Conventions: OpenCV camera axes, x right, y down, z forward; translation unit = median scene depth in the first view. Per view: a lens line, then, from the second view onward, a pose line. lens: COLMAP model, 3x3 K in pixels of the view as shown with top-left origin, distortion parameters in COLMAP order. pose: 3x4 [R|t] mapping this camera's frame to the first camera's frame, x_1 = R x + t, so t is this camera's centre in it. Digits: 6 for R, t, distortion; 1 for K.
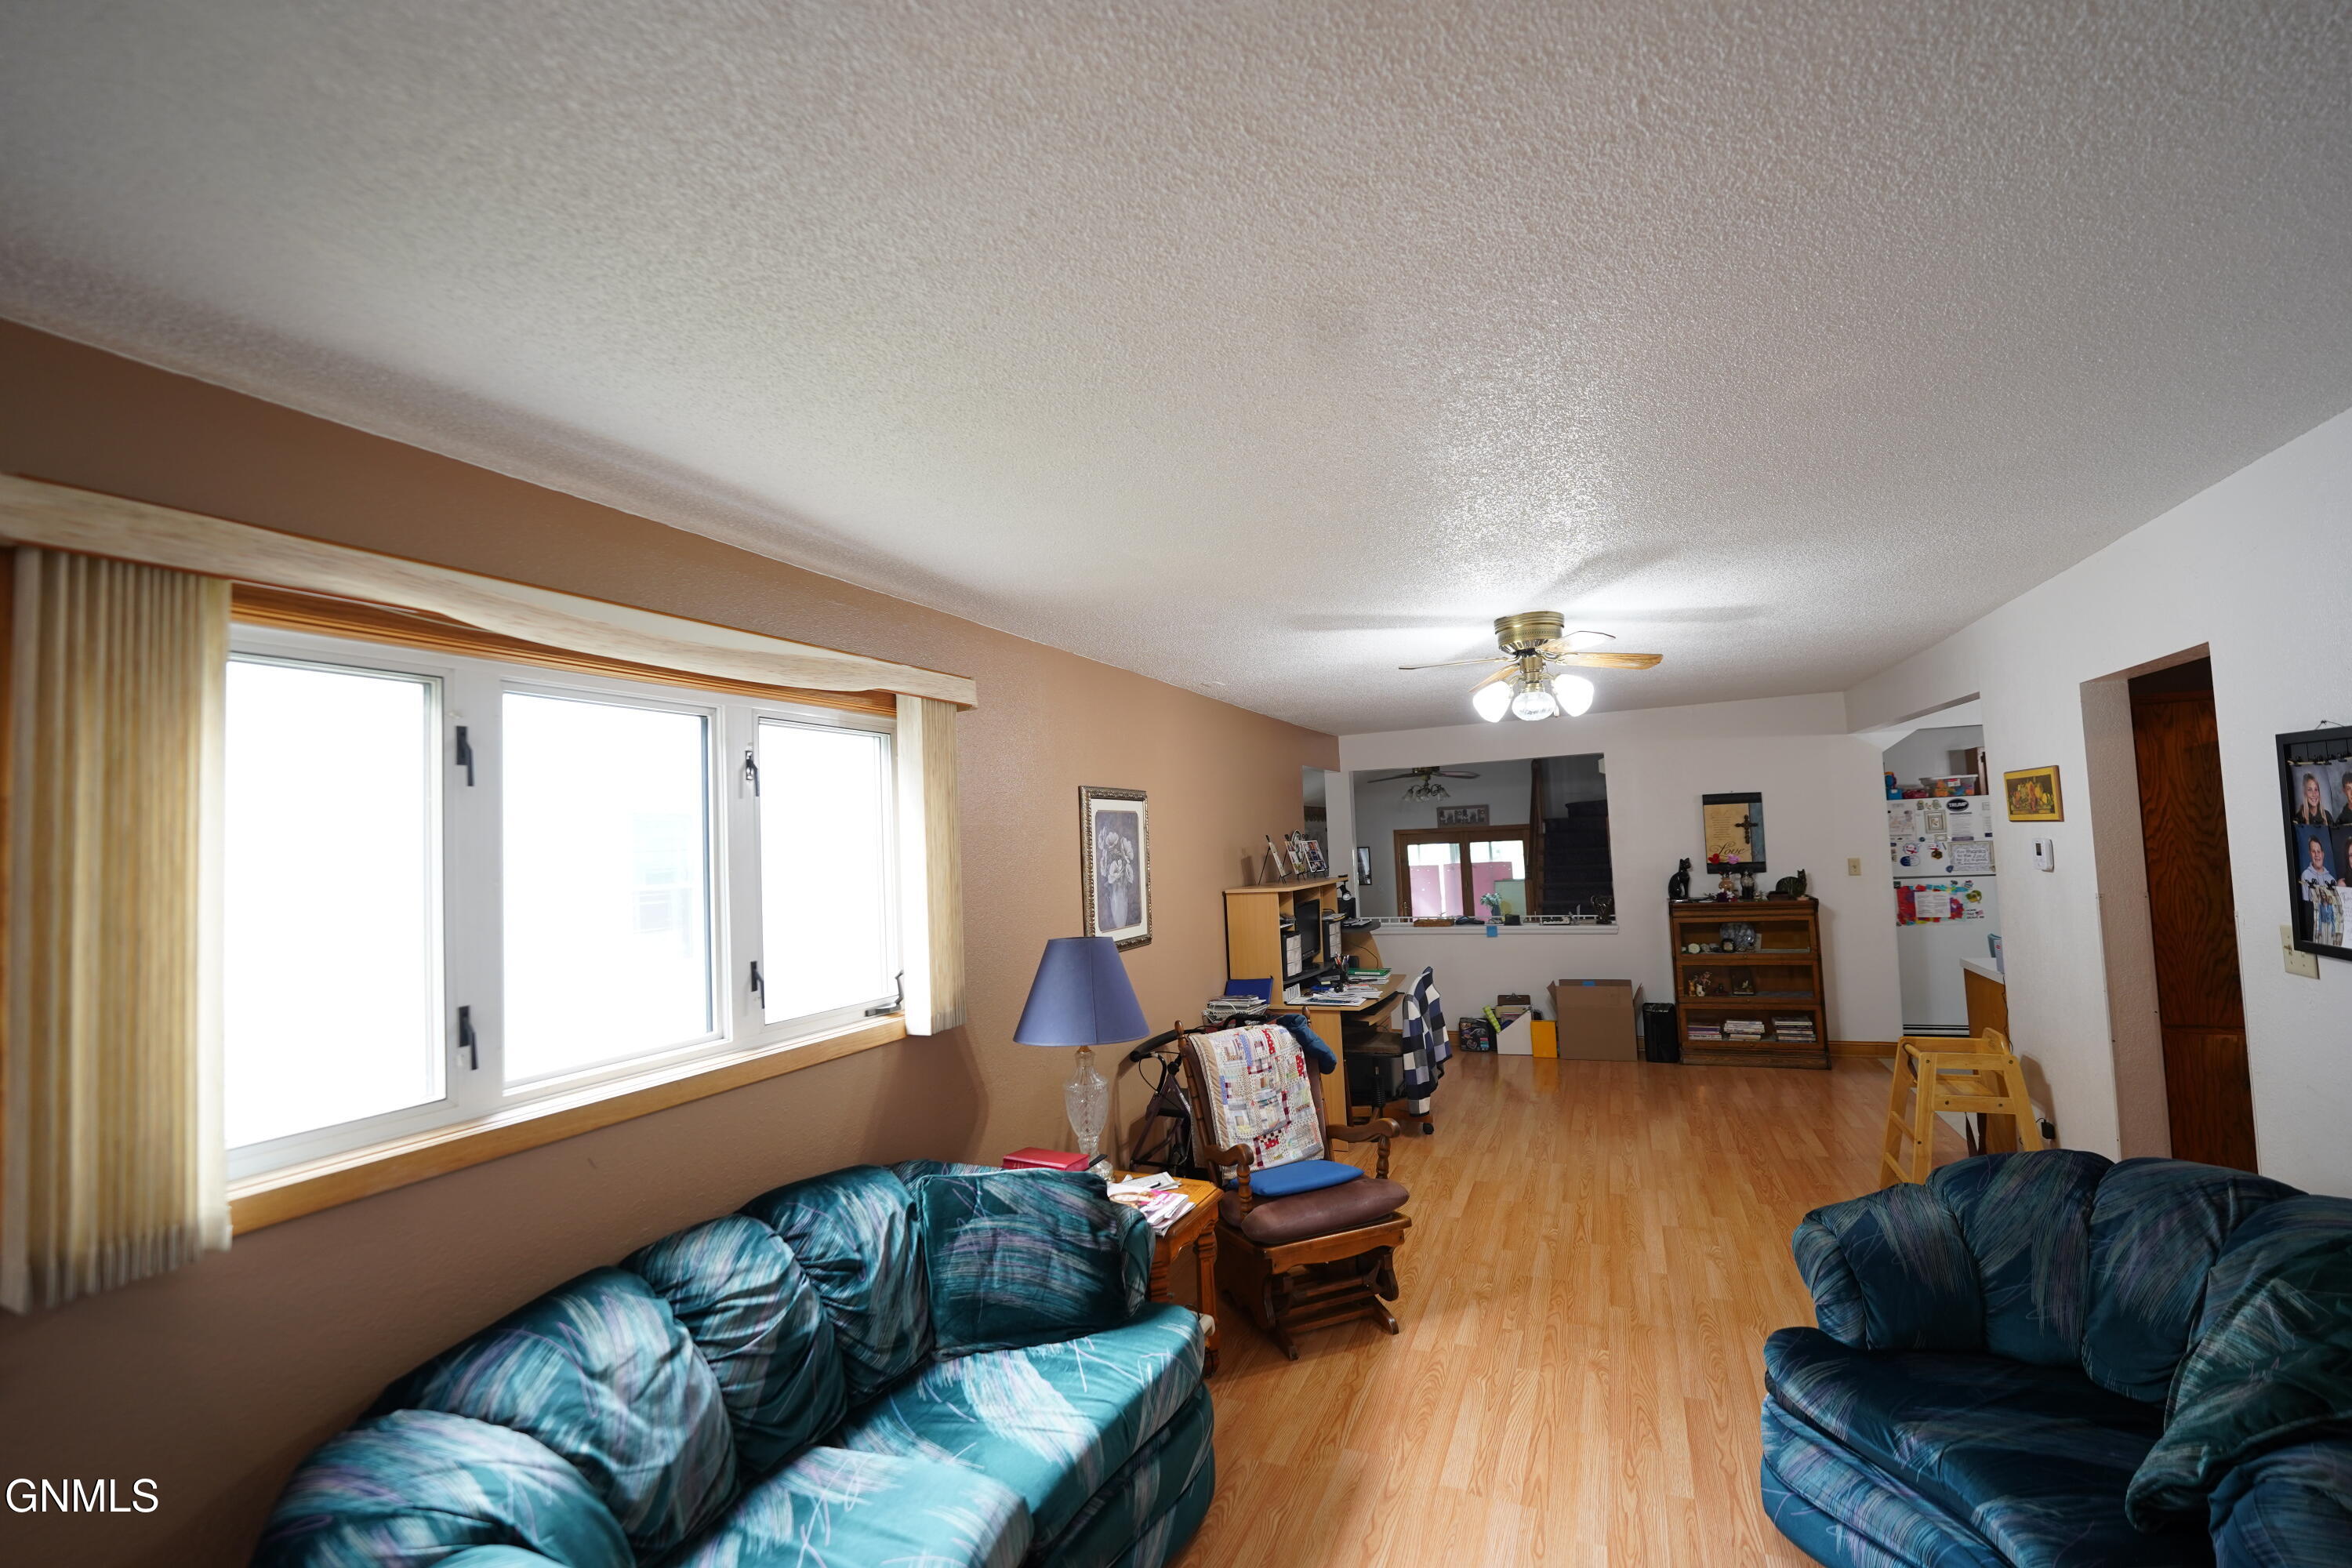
lens RADIAL K [[964.5, 0, 1187.7], [0, 964.5, 793.9], [0, 0, 1]] dist [-0.027586, 0.001892]
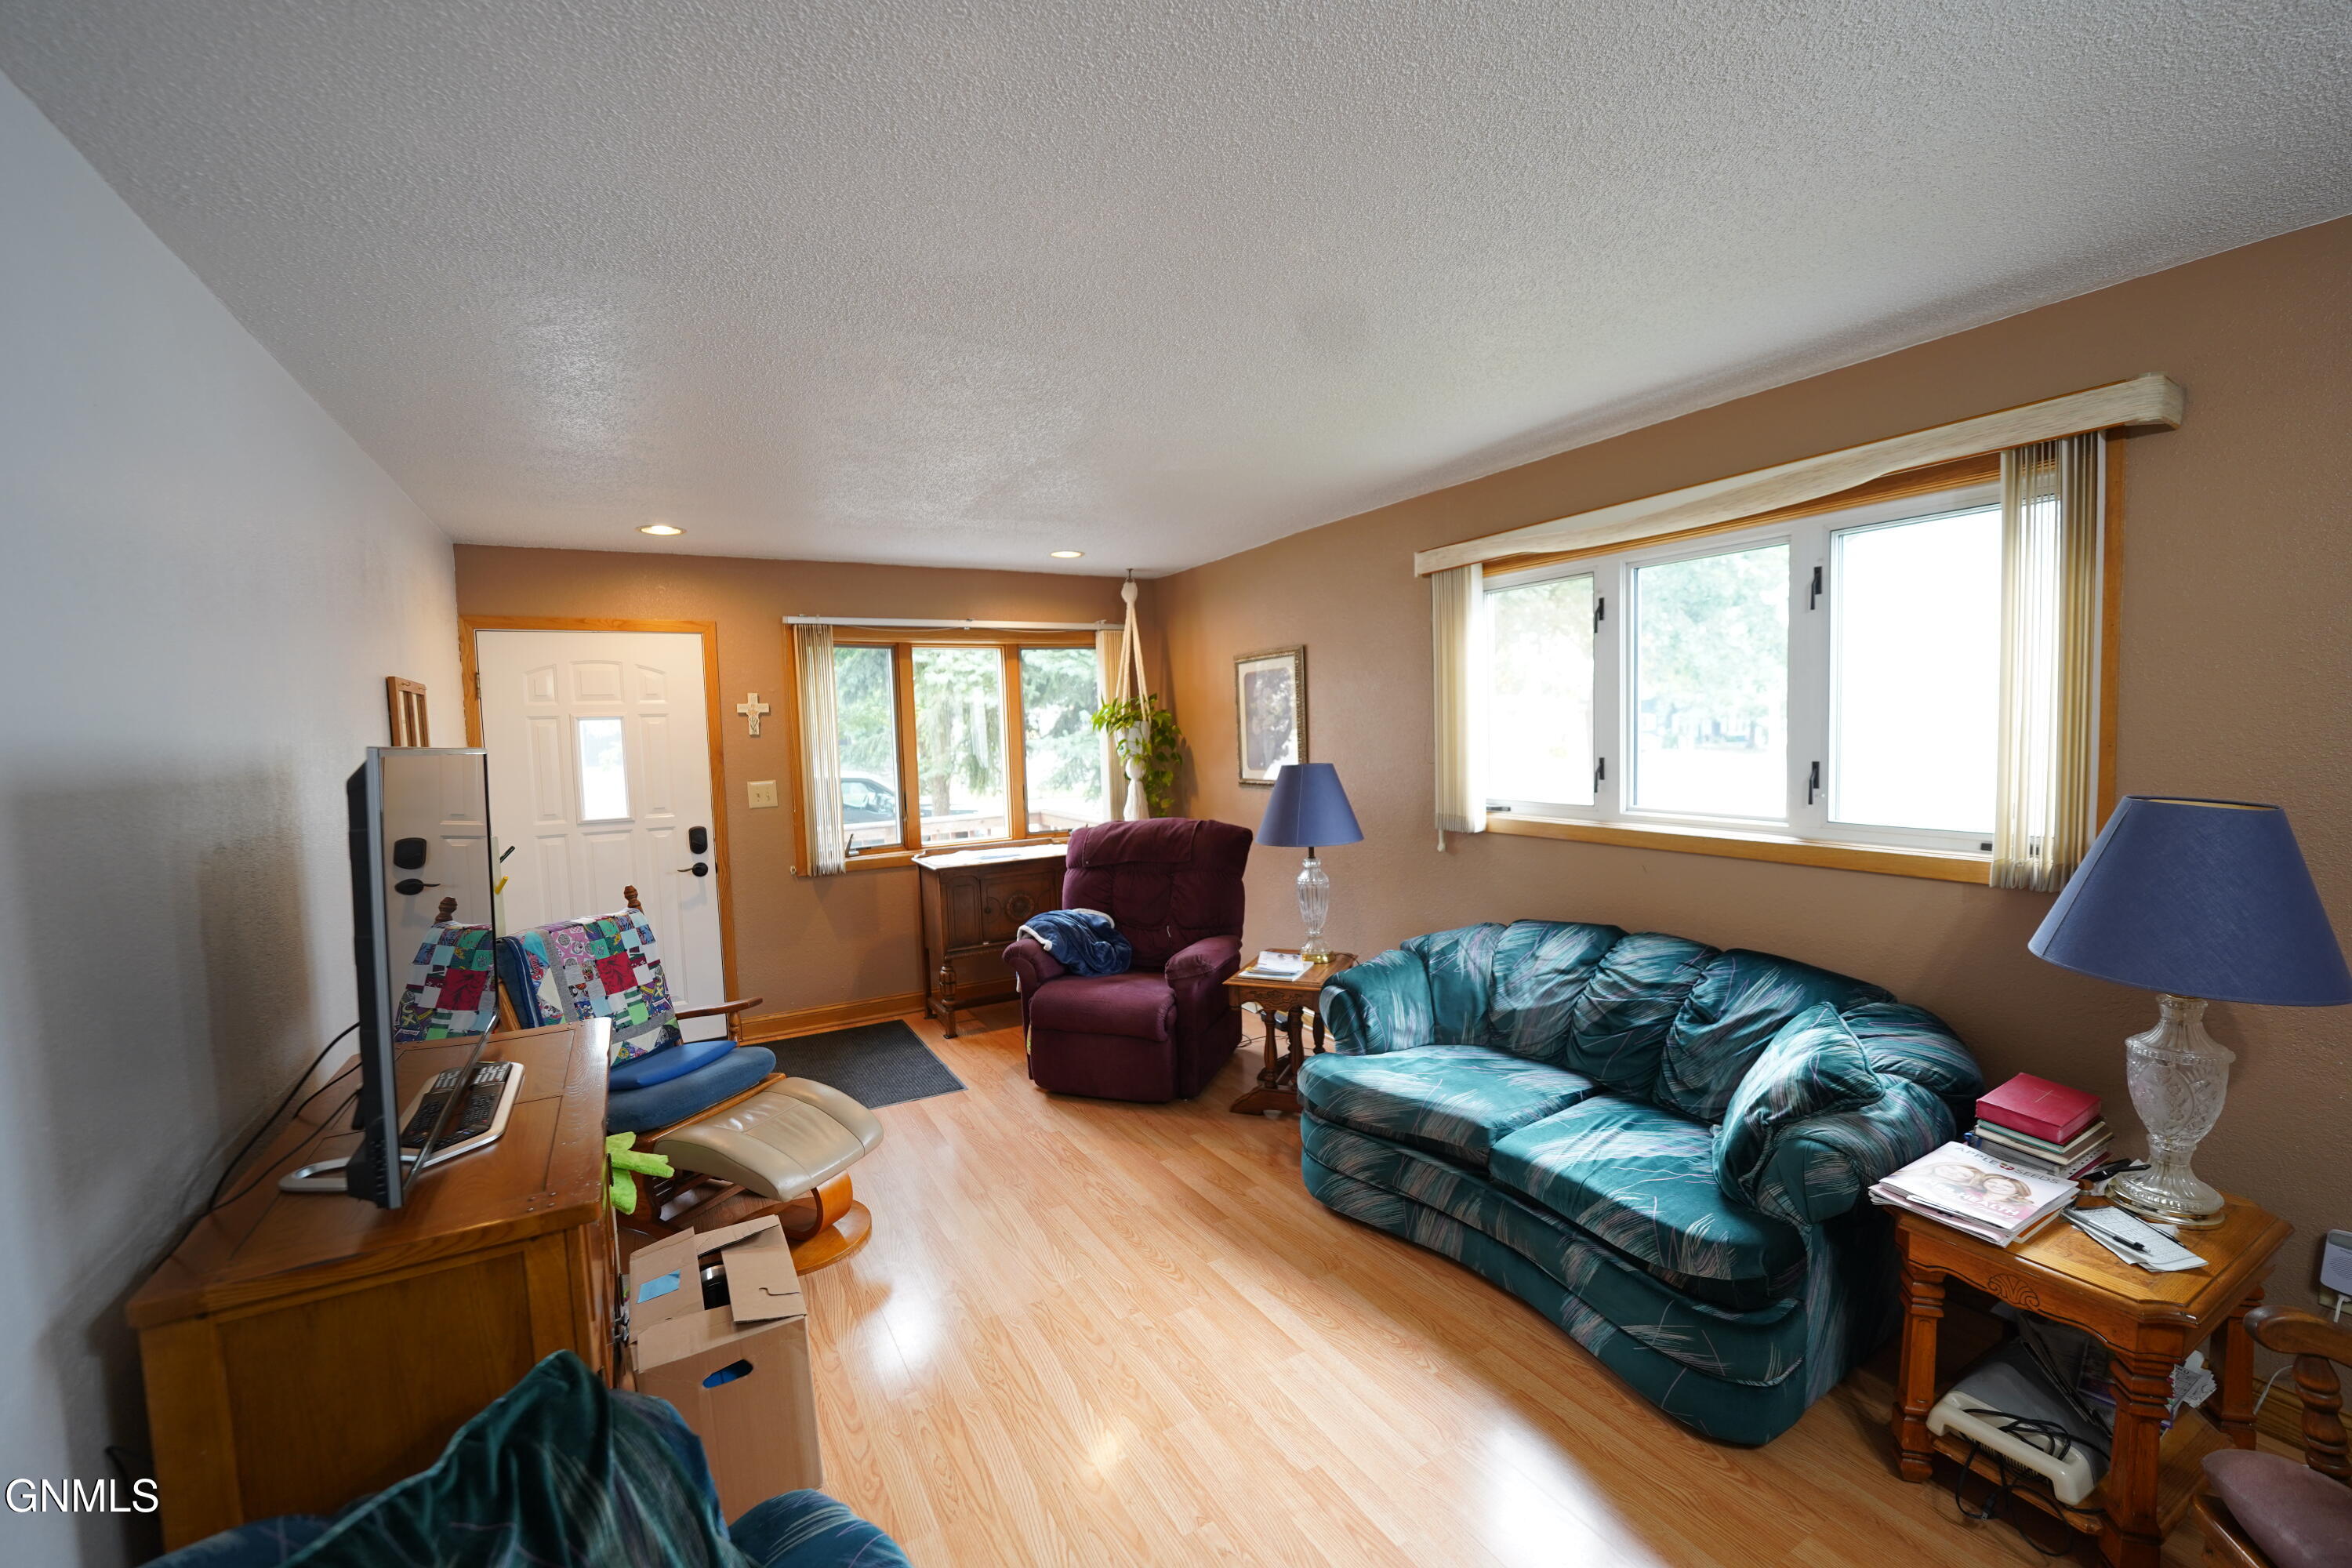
lens RADIAL K [[964.5, 0, 1179.7], [0, 964.5, 780.0], [0, 0, 1]] dist [-0.027586, 0.001892]
pose [[-0.600447, 0.112435, -0.791721, 1.107556], [0.102751, 0.992707, 0.063051, 0.069066], [0.793036, -0.043491, -0.607621, 1.418519]]
